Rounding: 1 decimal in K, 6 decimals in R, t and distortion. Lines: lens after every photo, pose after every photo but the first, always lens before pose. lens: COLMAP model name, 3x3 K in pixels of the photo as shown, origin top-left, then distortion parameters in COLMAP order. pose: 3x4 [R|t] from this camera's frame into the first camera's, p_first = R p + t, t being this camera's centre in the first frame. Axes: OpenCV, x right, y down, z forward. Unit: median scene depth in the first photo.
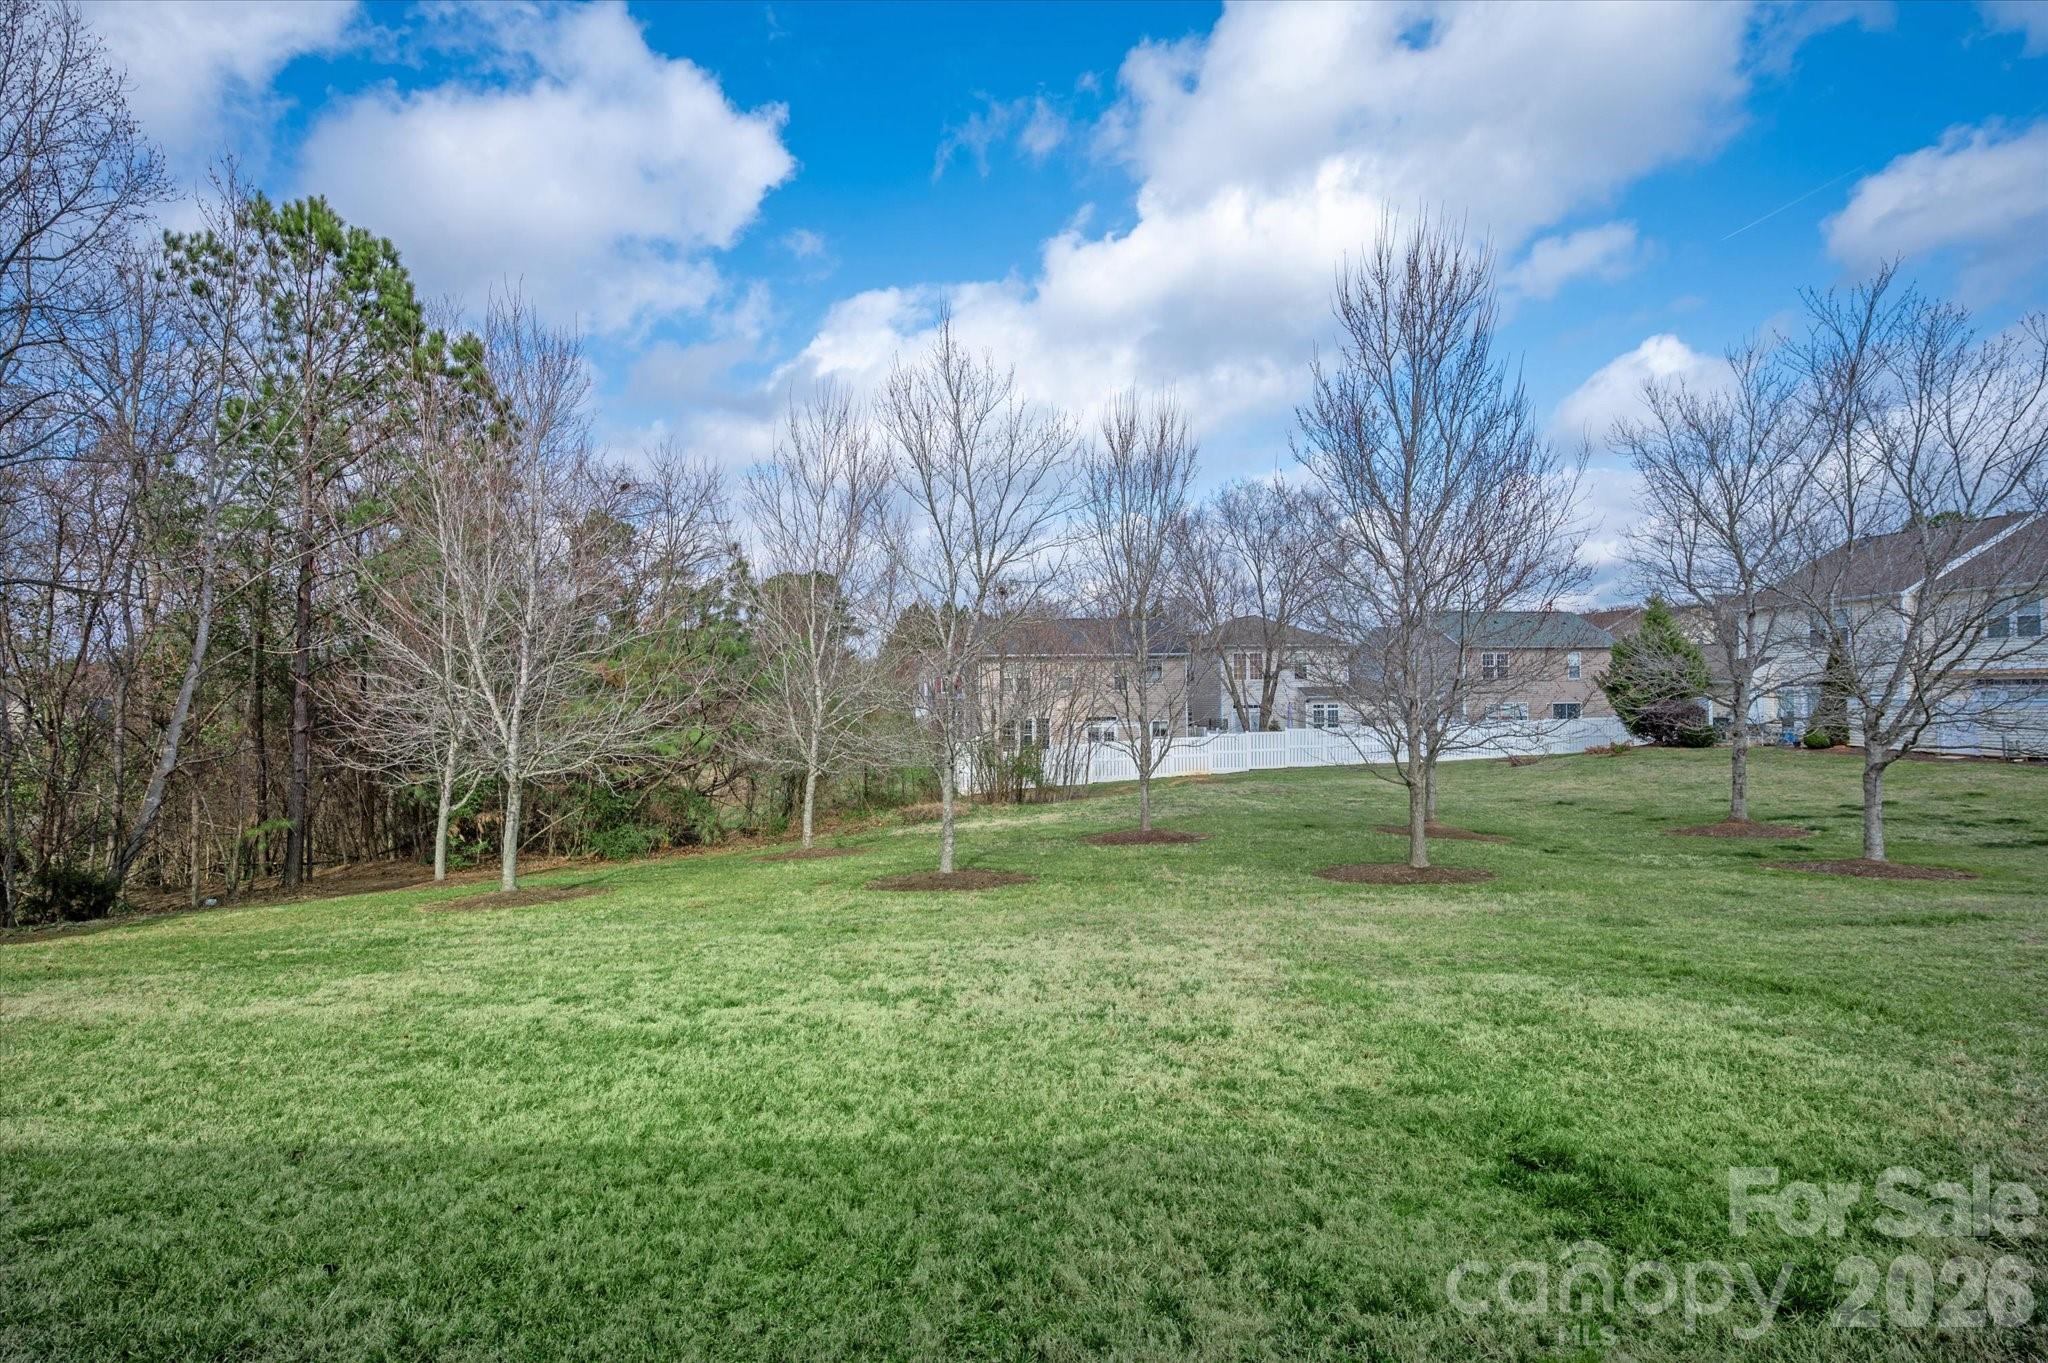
lens RADIAL K [[963.6, 0, 1029.5], [0, 963.6, 665.9], [0, 0, 1]] dist [-0.002956, -0.006423]
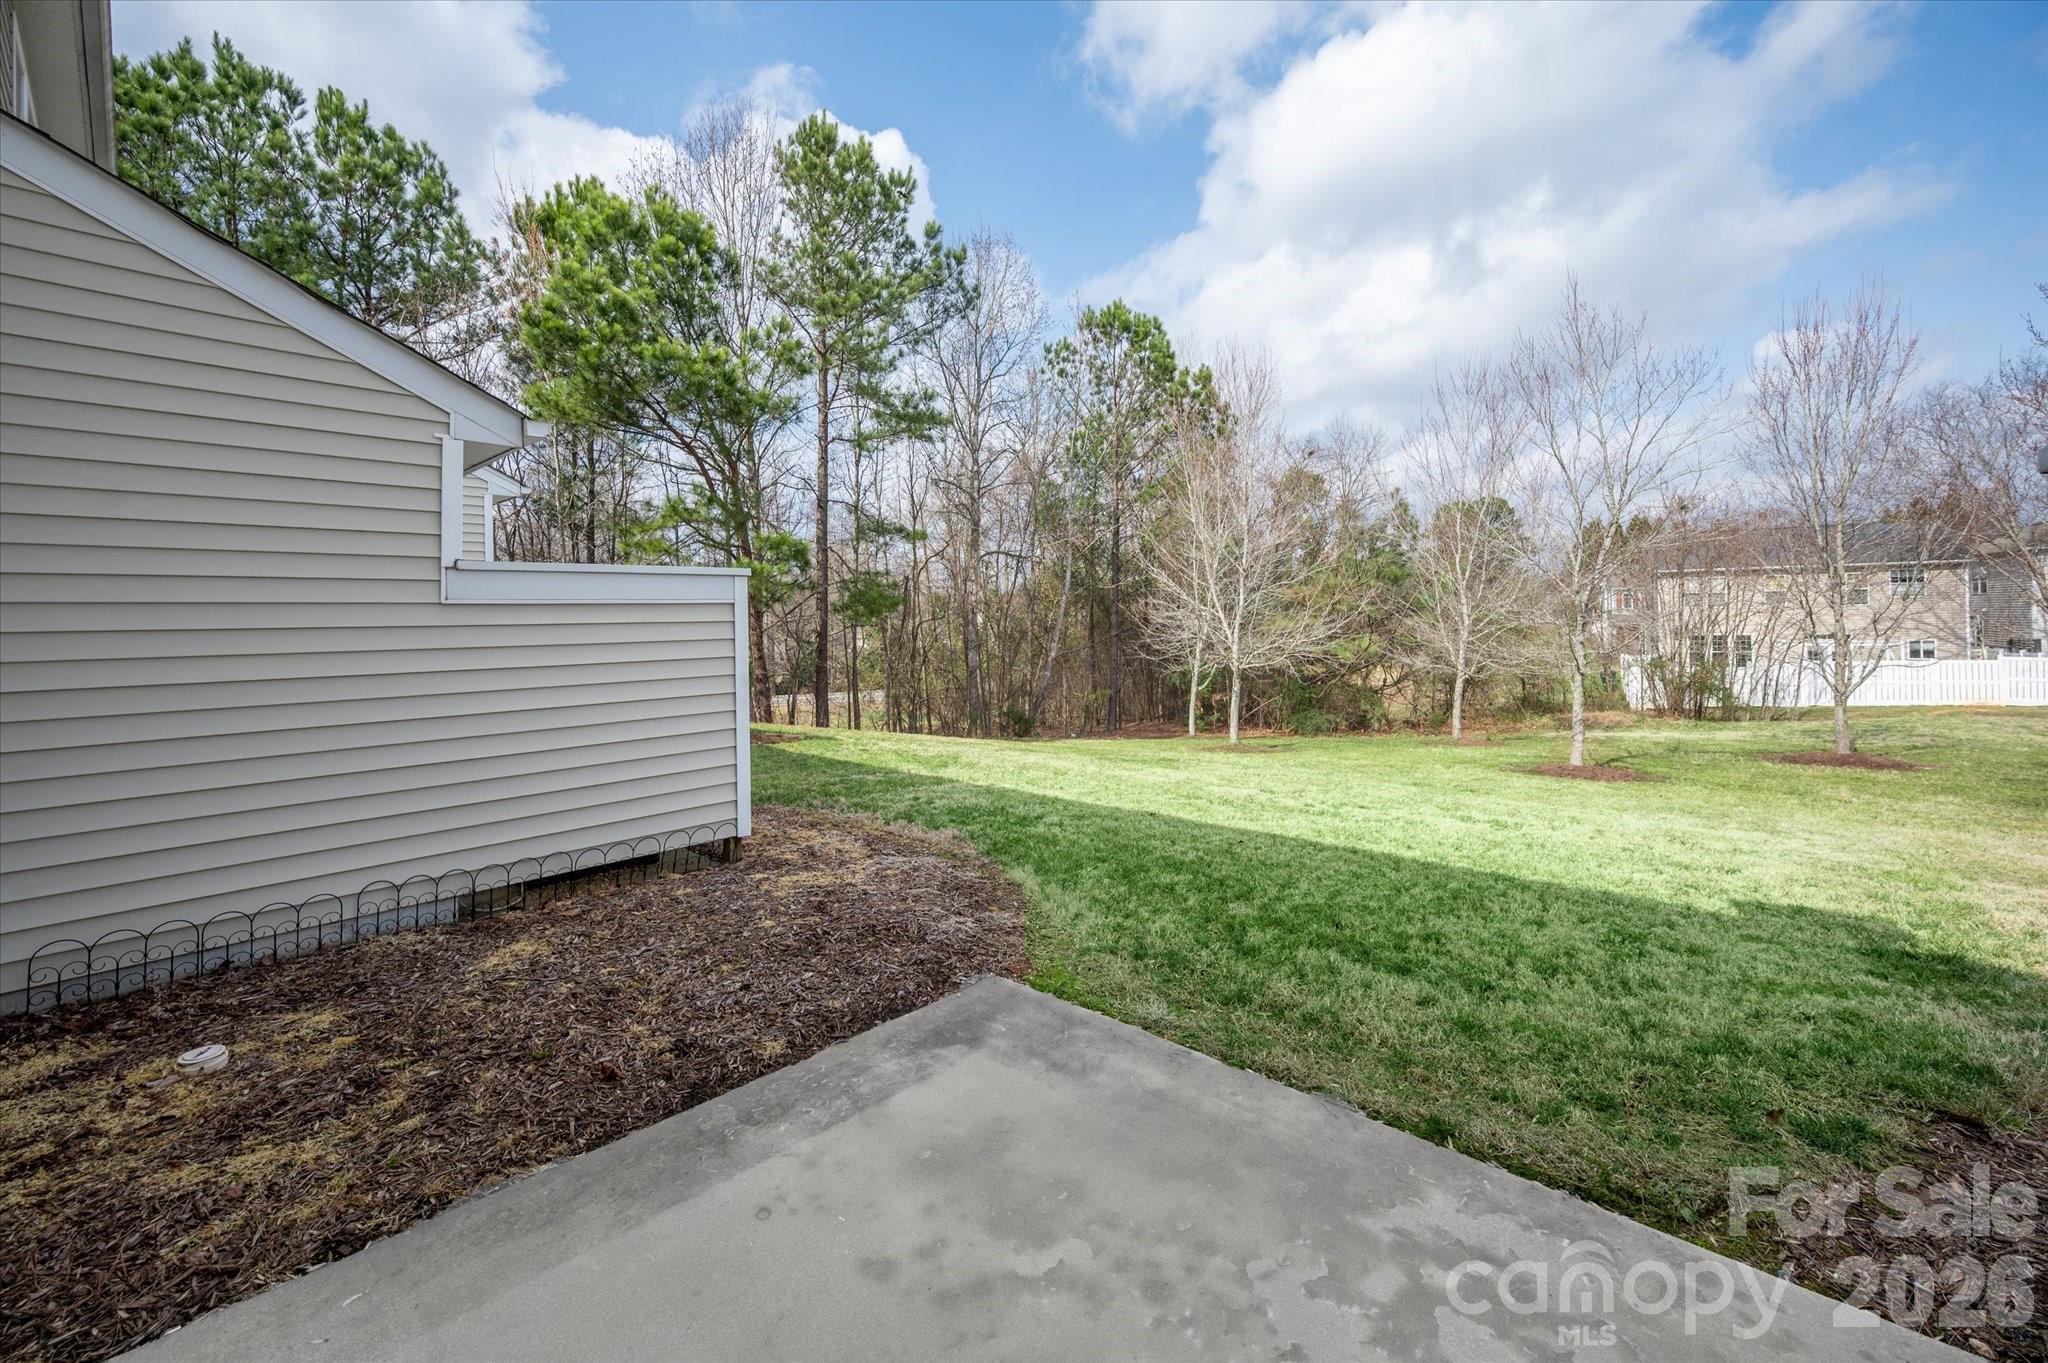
lens RADIAL K [[862.1, 0, 1027.3], [0, 862.1, 628.7], [0, 0, 1]] dist [-0.001435, -0.000134]
pose [[0.746912, 0.010003, -0.664847, 0.092733], [0.023598, 0.998858, 0.041539, -0.006638], [0.664504, -0.046715, 0.745823, -0.175769]]
